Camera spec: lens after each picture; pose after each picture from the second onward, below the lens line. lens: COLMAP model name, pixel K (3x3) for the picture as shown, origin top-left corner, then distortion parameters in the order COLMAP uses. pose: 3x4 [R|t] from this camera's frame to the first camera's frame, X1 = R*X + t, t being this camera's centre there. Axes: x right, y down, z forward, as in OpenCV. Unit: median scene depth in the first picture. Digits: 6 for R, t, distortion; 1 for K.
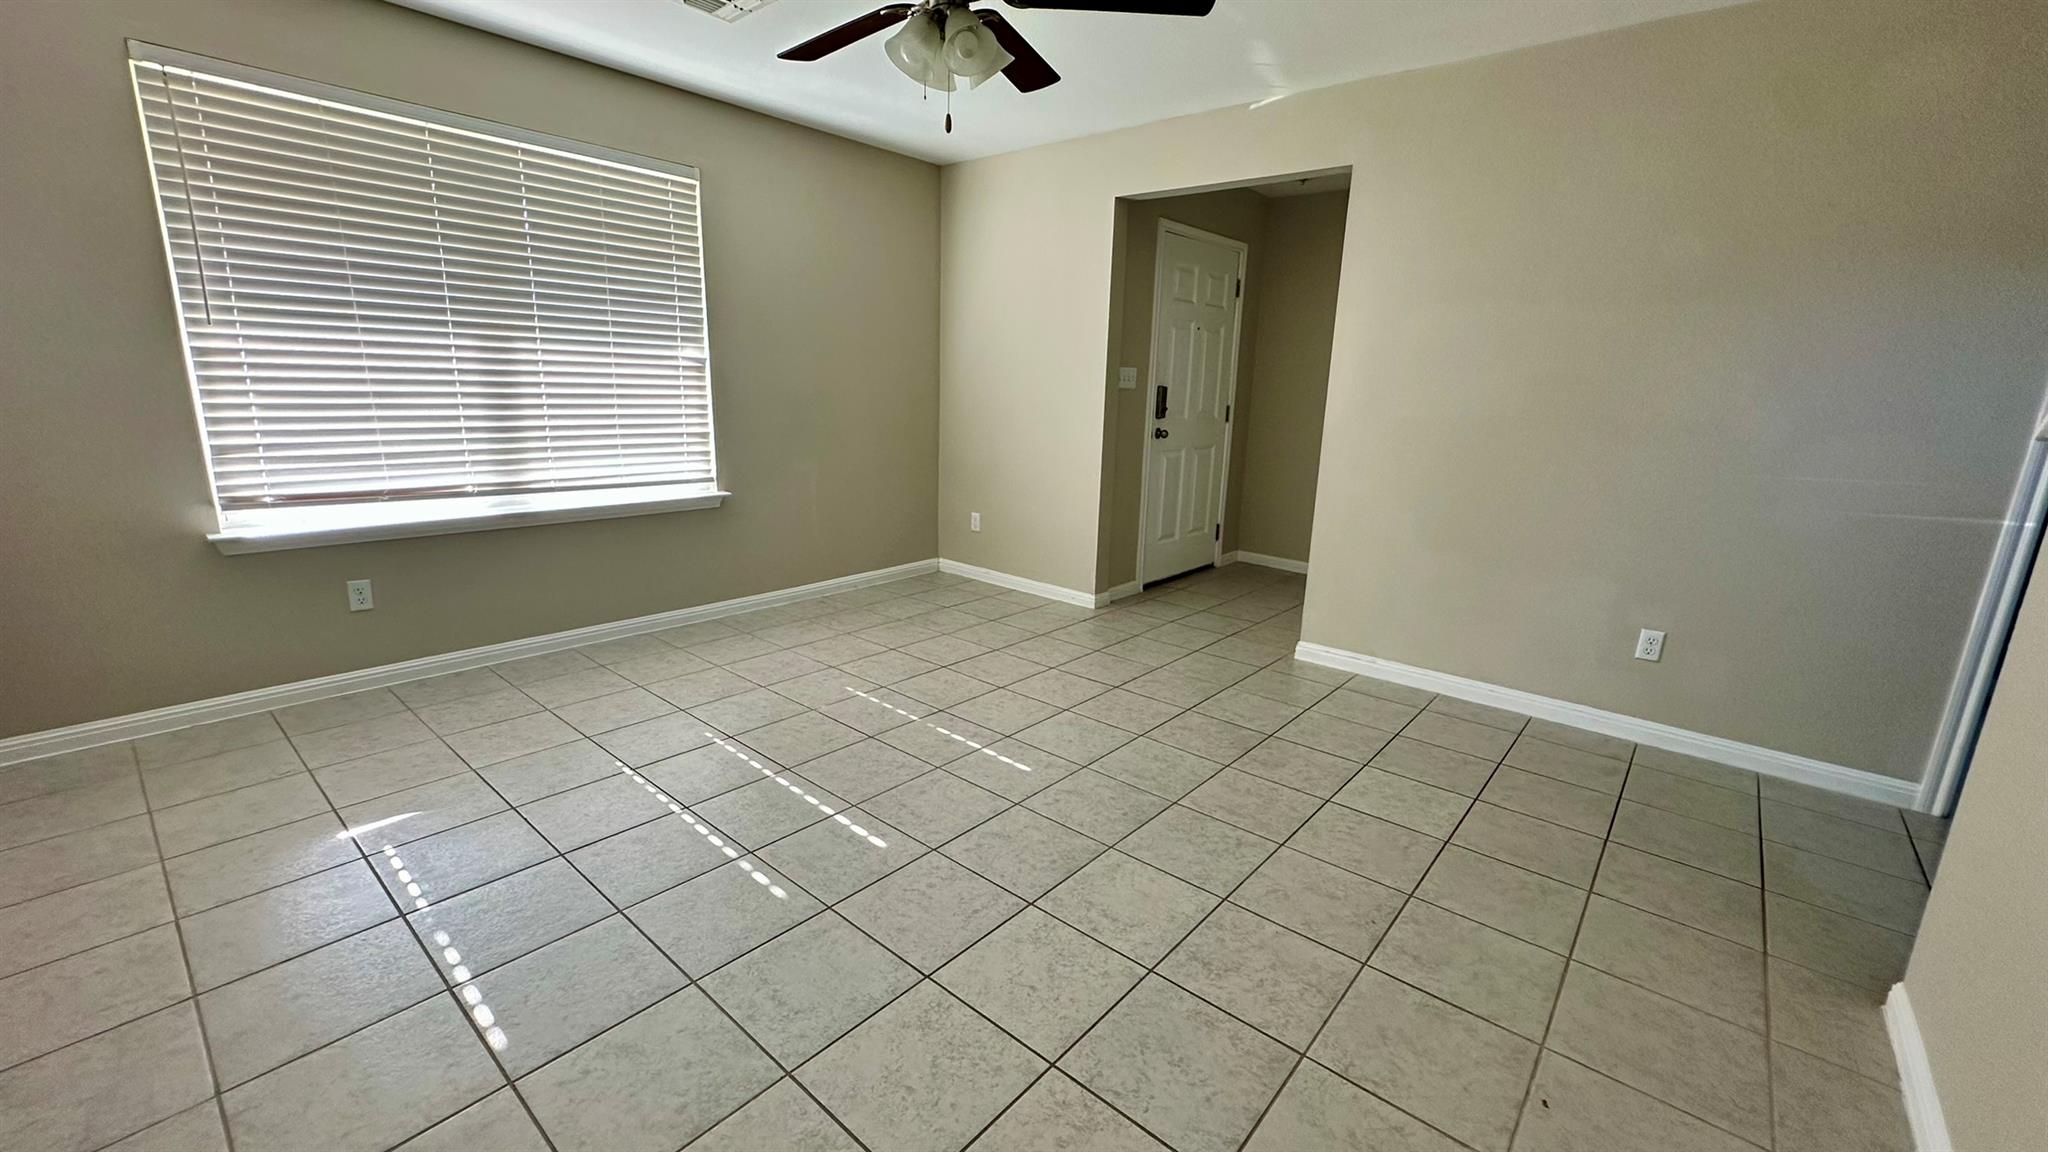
lens RADIAL K [[817.9, 0, 1024.0], [0, 817.9, 576.0], [0, 0, 1]] dist [-0.001190, 0.000262]
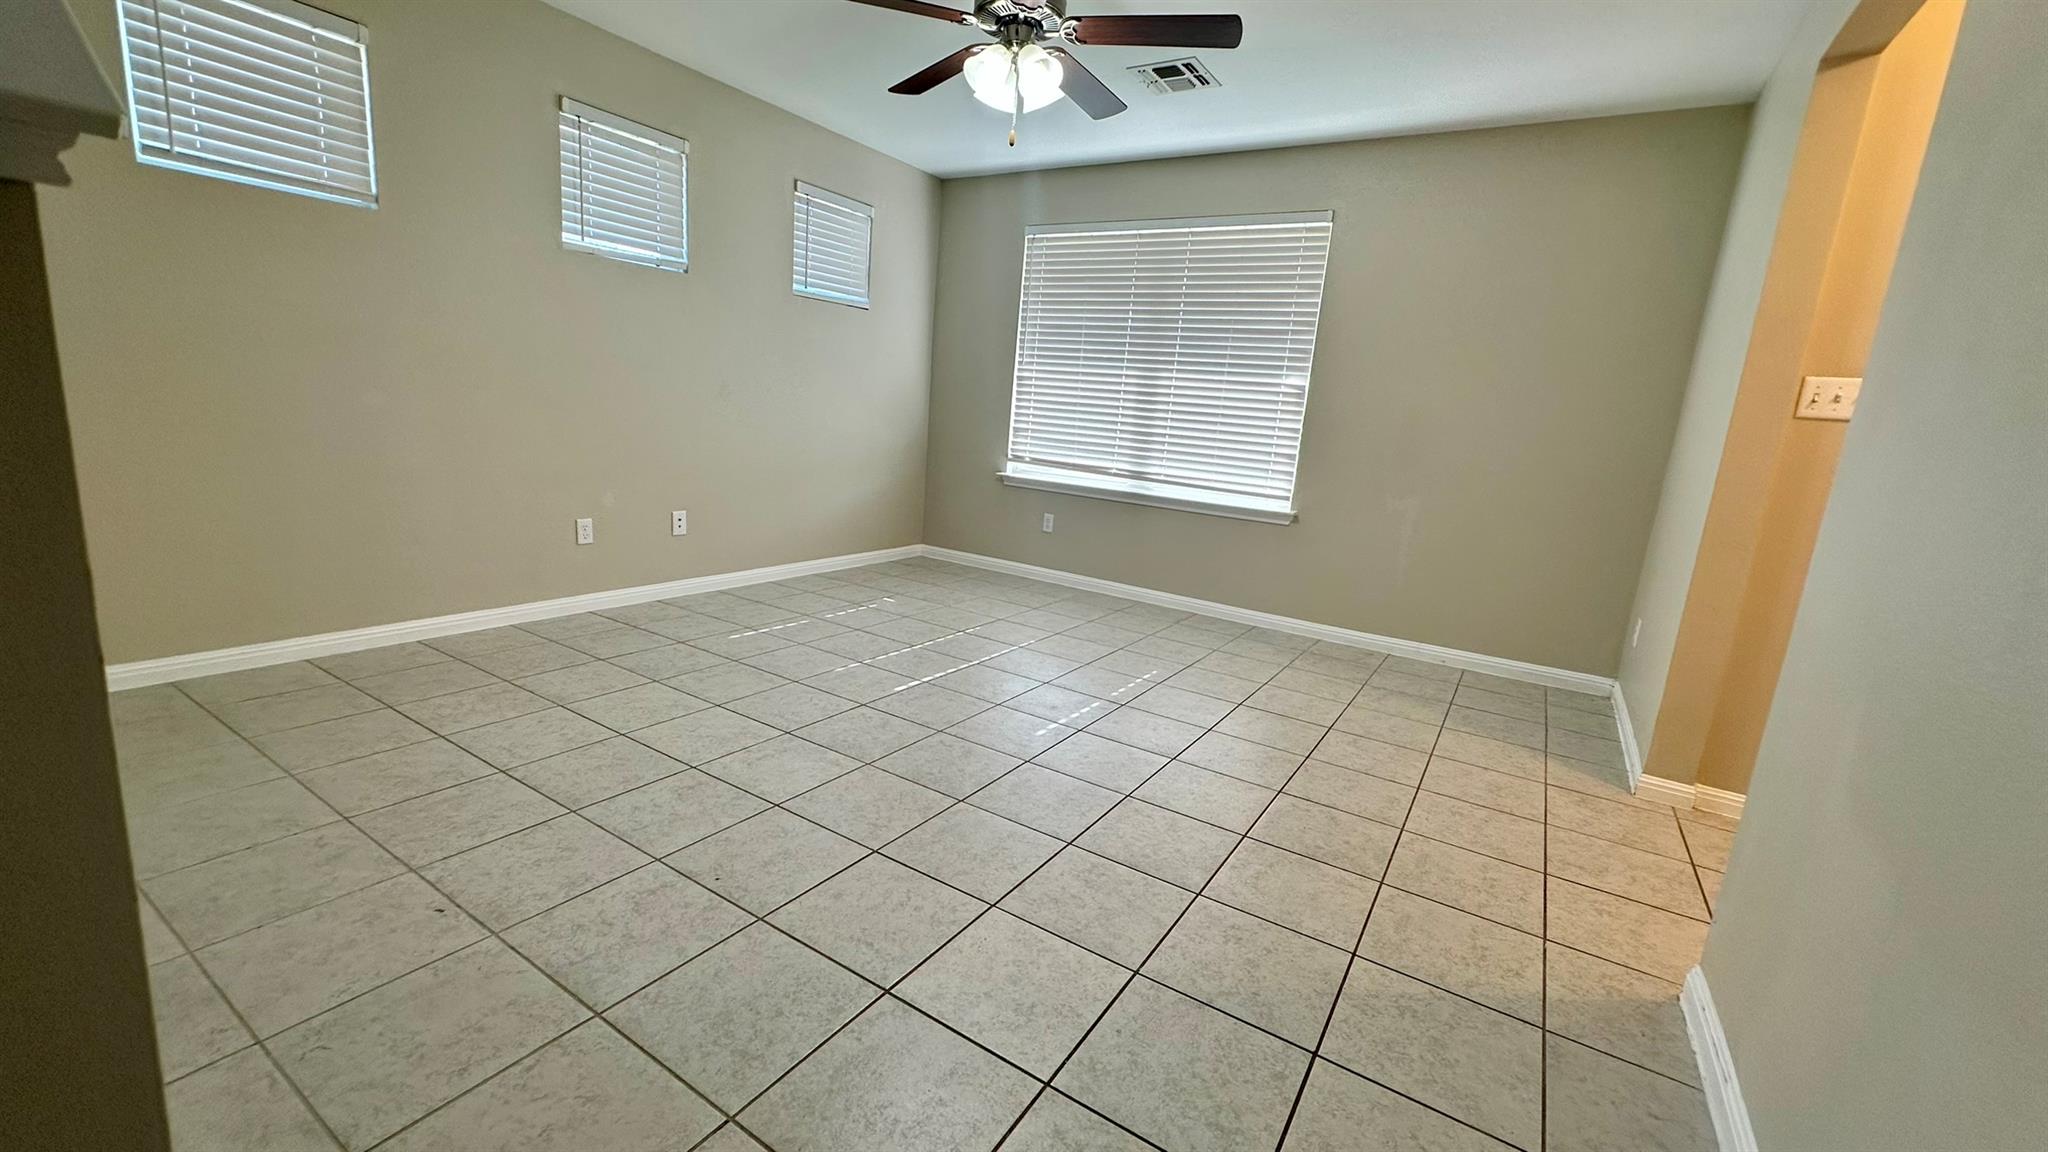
lens RADIAL K [[817.9, 0, 1024.0], [0, 817.9, 576.0], [0, 0, 1]] dist [-0.001190, 0.000262]
pose [[0.144937, 0.178715, -0.973167, 0.759408], [-0.303214, 0.944253, 0.128247, -0.067577], [0.941836, 0.276491, 0.191046, 0.614148]]
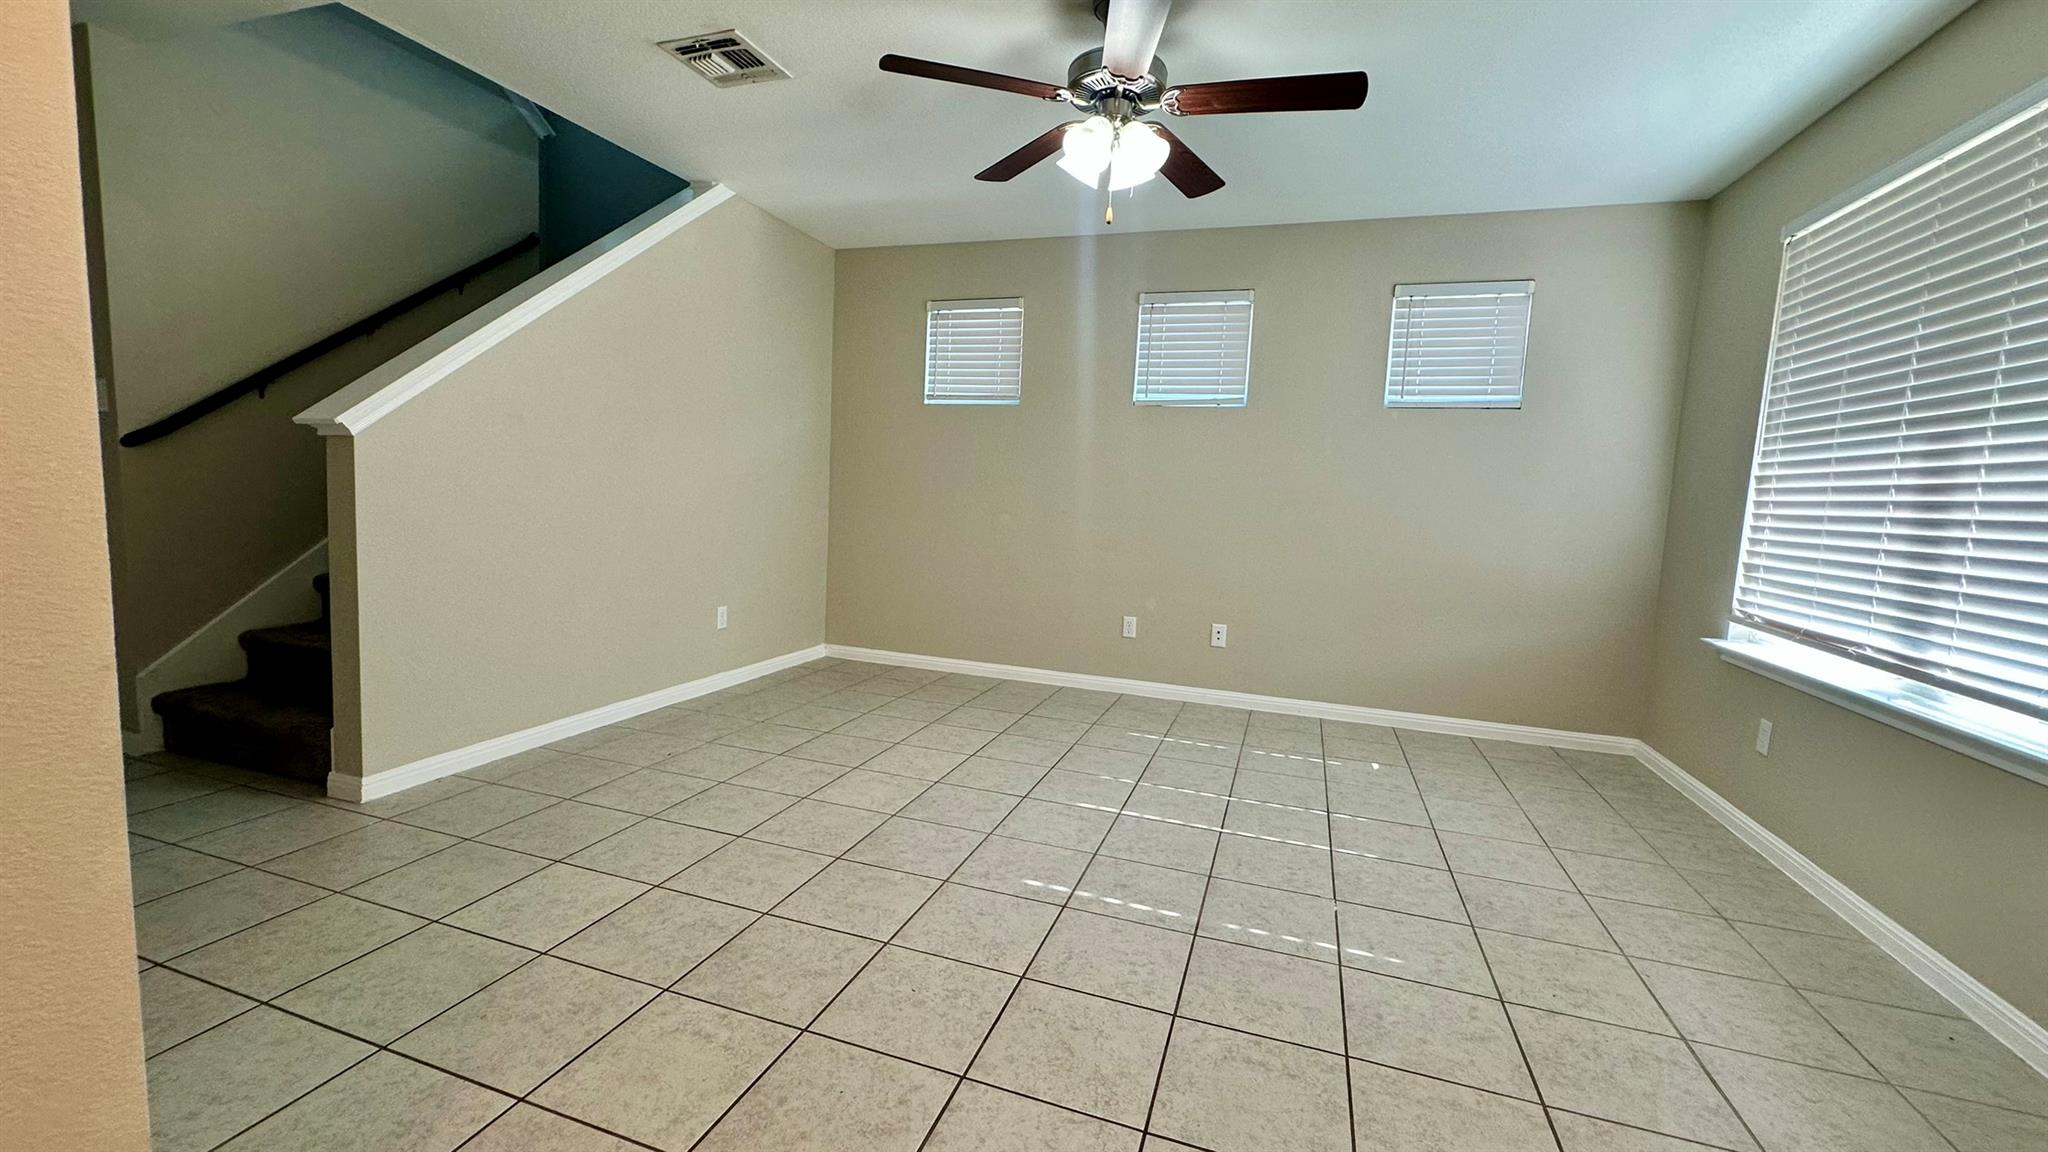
lens RADIAL K [[821.7, 0, 1024.0], [0, 821.7, 576.0], [0, 0, 1]] dist [0.000668, 0.000220]
pose [[-0.924851, -0.033677, -0.378836, 0.266348], [-0.159832, 0.938261, 0.306790, -0.267248], [0.345115, 0.344285, -0.873134, 1.336402]]
